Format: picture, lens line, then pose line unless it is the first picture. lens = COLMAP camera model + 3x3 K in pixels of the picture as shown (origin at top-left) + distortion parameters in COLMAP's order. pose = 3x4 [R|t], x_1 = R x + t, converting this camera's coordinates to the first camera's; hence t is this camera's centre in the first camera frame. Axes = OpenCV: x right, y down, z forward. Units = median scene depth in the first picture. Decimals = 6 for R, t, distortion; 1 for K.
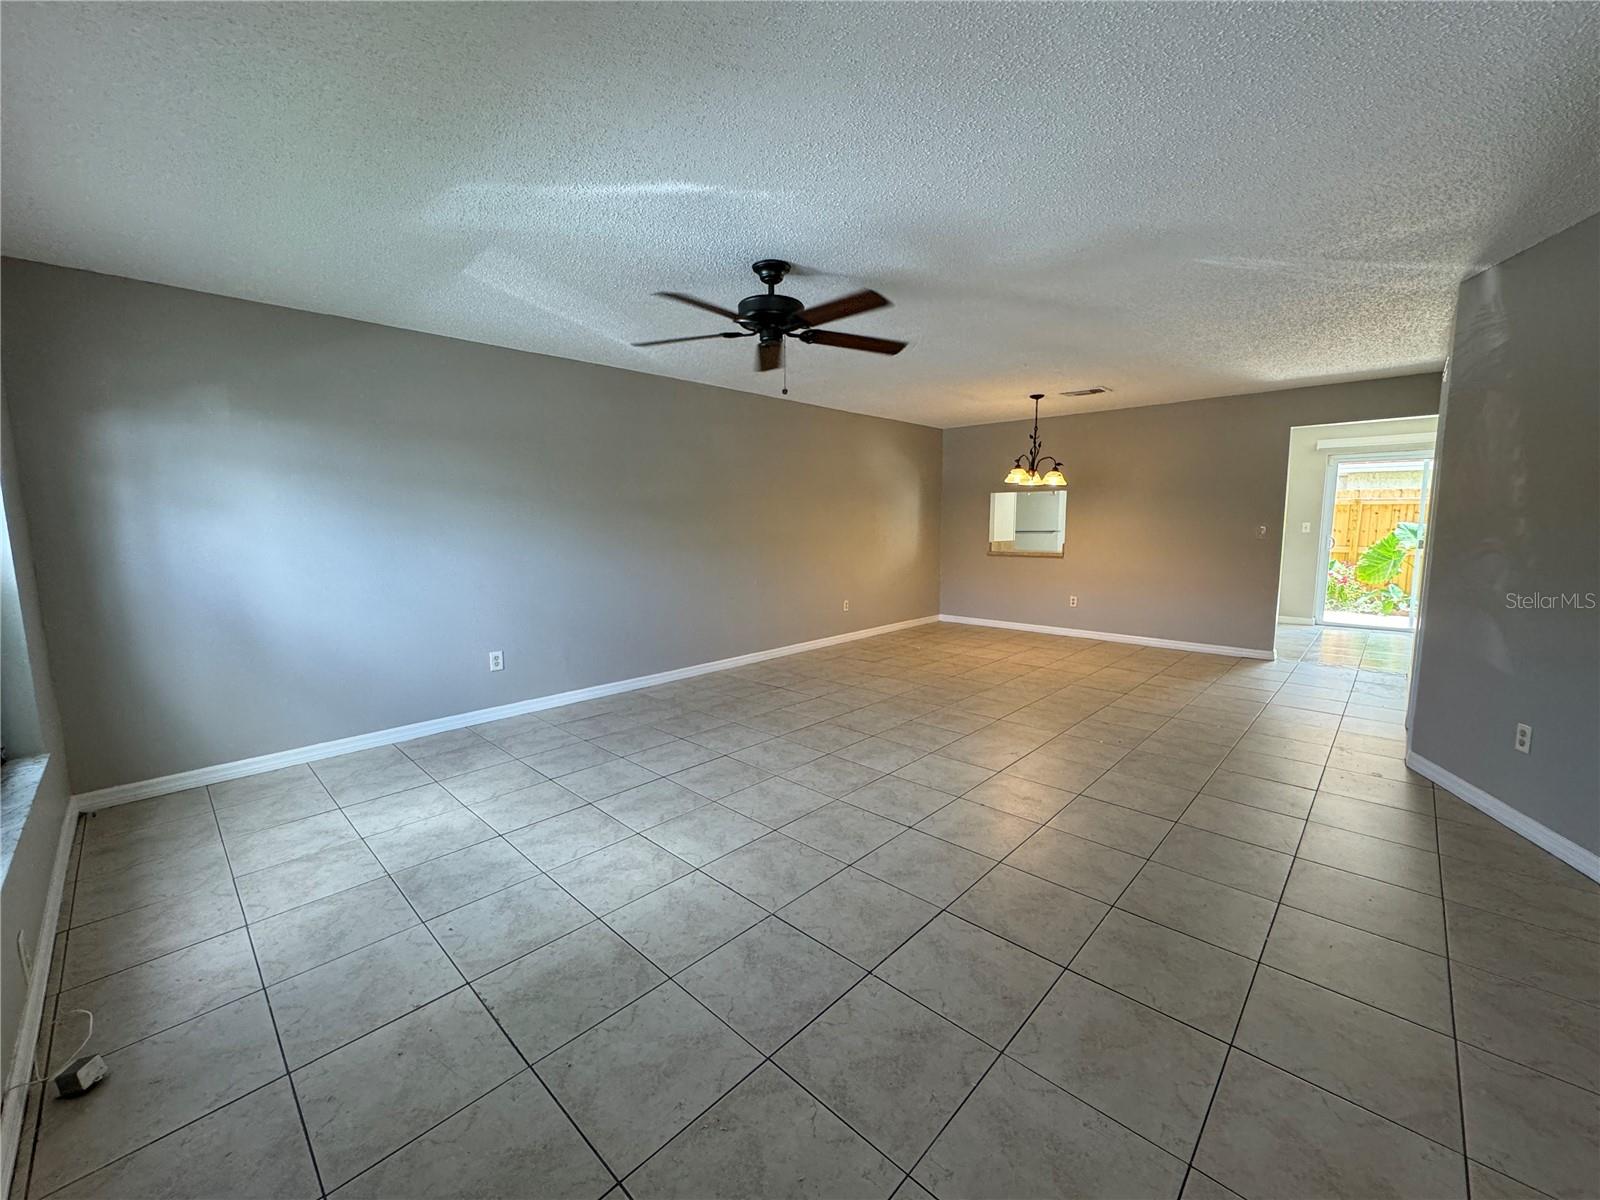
lens RADIAL K [[635.9, 0, 800.6], [0, 635.9, 598.4], [0, 0, 1]] dist [-0.001799, -0.000012]
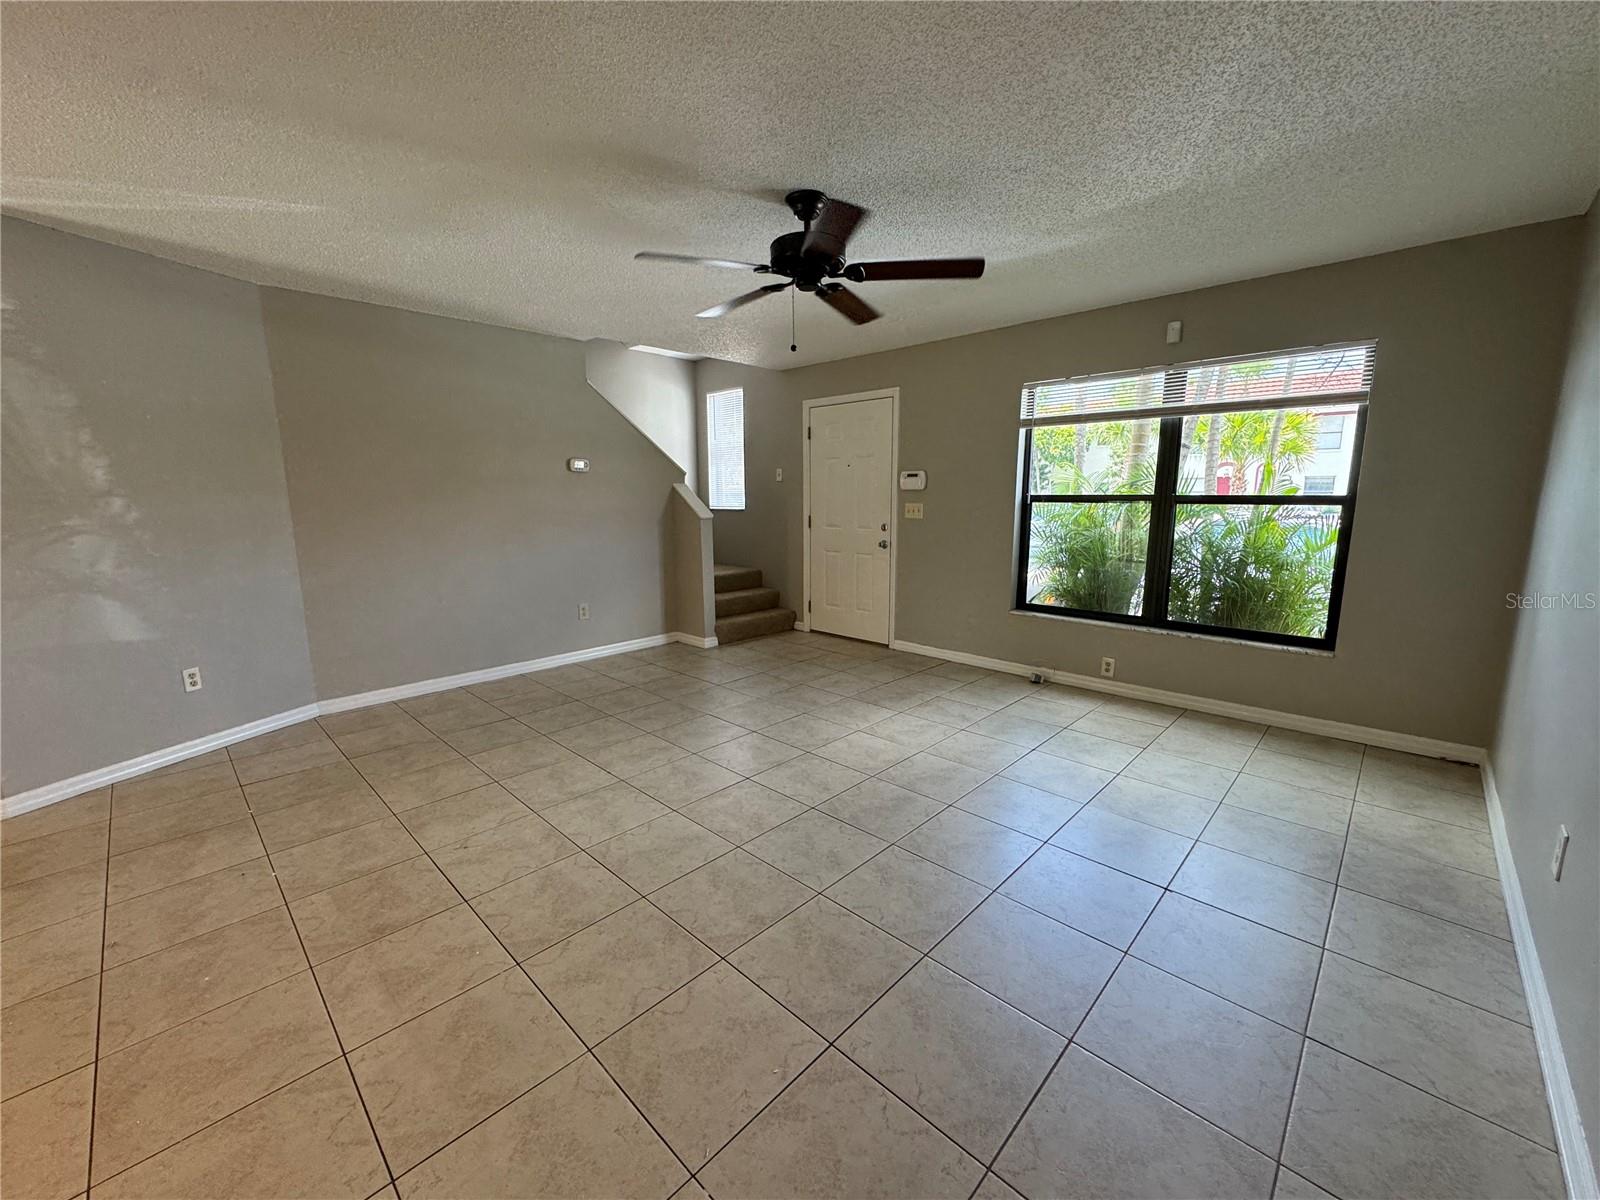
lens RADIAL K [[635.9, 0, 796.0], [0, 635.9, 596.3], [0, 0, 1]] dist [-0.001799, -0.000012]
pose [[-0.999887, 0.009402, 0.011713, -0.034976], [0.012349, 0.958504, 0.284813, -0.257730], [-0.008549, 0.284925, -0.958512, 2.067940]]
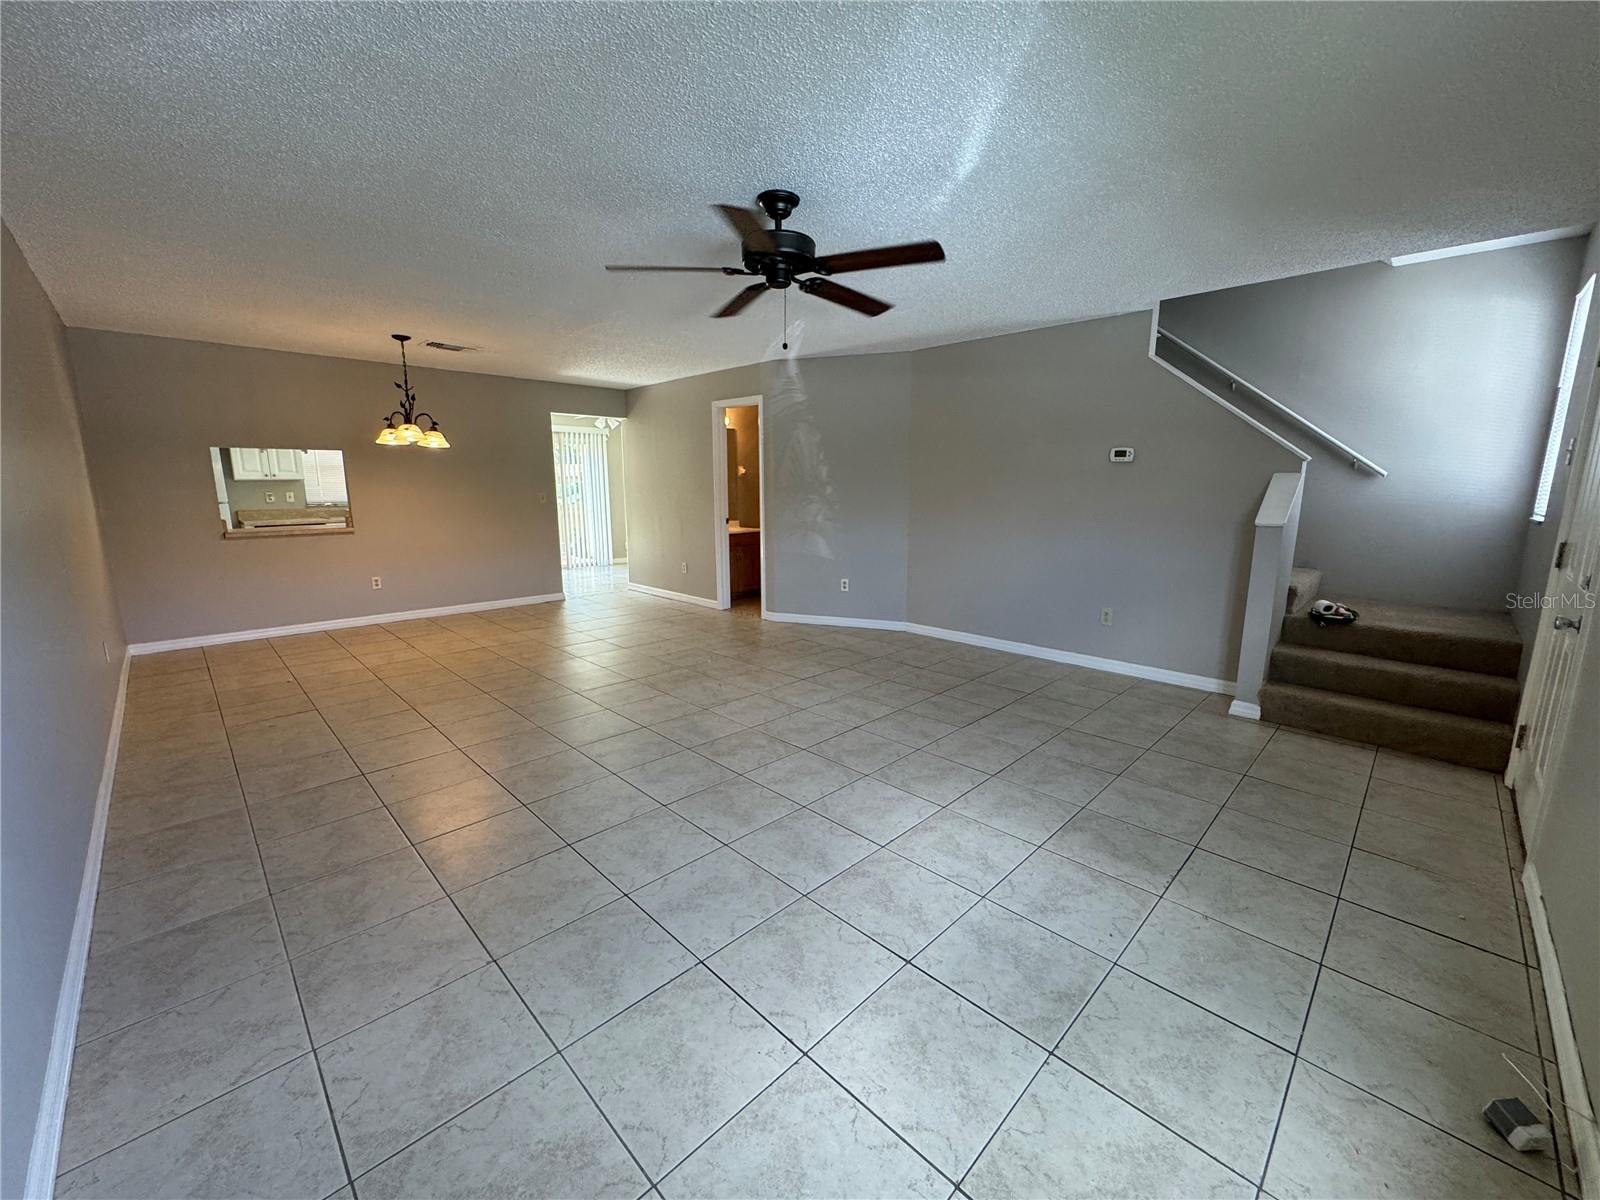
lens RADIAL K [[635.9, 0, 803.8], [0, 635.9, 592.6], [0, 0, 1]] dist [-0.001799, -0.000012]
pose [[0.026071, -0.162483, 0.986367, -1.056733], [0.123782, 0.979634, 0.158102, -0.121469], [-0.991967, 0.117972, 0.045652, 1.023257]]
